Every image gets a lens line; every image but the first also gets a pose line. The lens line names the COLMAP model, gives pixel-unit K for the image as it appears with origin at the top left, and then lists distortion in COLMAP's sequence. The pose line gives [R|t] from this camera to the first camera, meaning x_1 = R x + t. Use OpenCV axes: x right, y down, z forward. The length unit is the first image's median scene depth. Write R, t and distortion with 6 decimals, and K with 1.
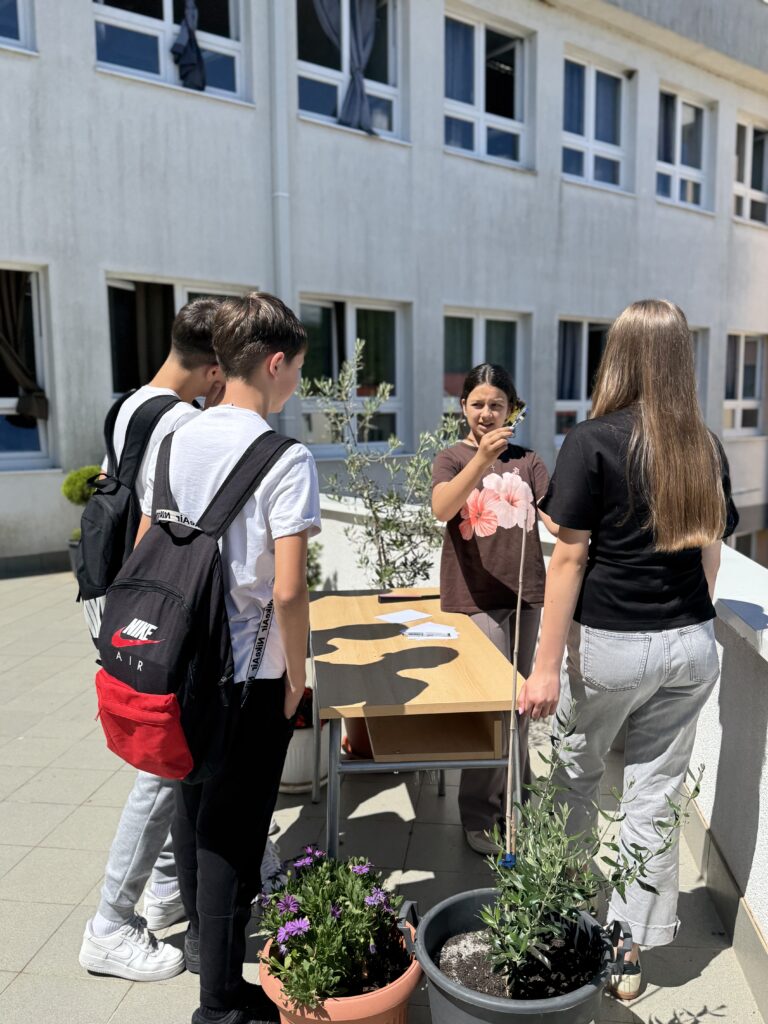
lens RADIAL K [[872.3, 0, 384.0], [0, 872.3, 512.0], [0, 0, 1]] dist [-0.000226, -0.003242]
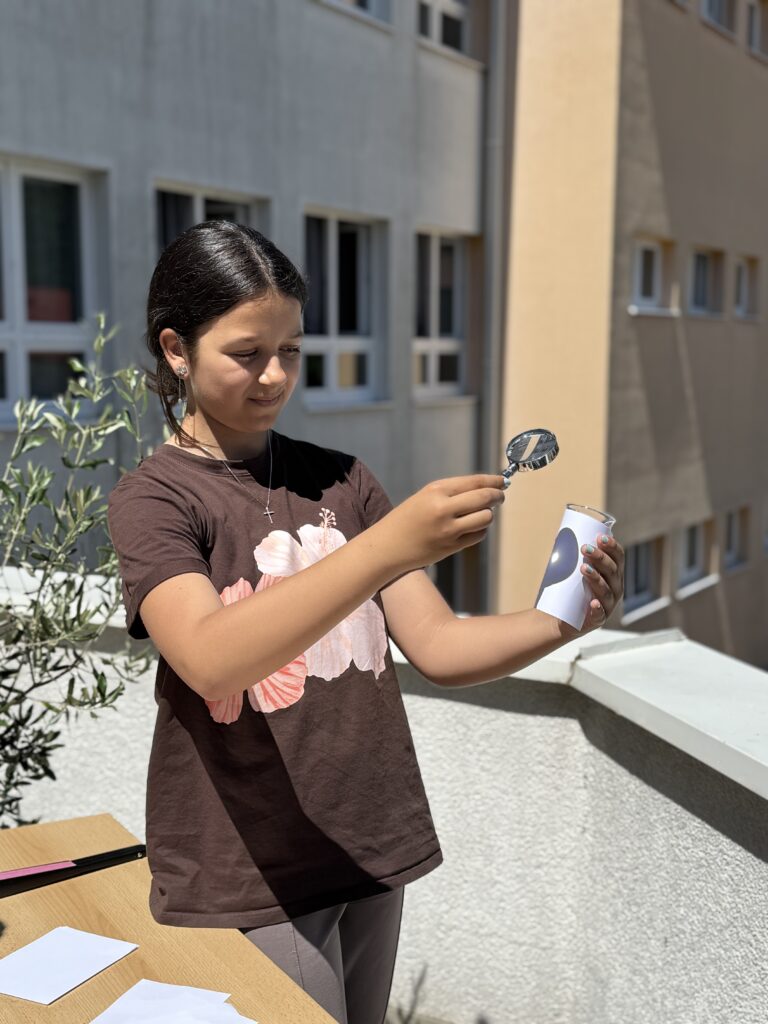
lens RADIAL K [[1381.2, 0, 384.2], [0, 1381.2, 533.4], [0, 0, 1]] dist [0.098167, -0.104948]
pose [[0.920553, -0.036733, 0.388887, -0.018860], [0.030196, 0.999281, 0.022911, -0.016184], [-0.389450, -0.009348, 0.921000, 0.126515]]
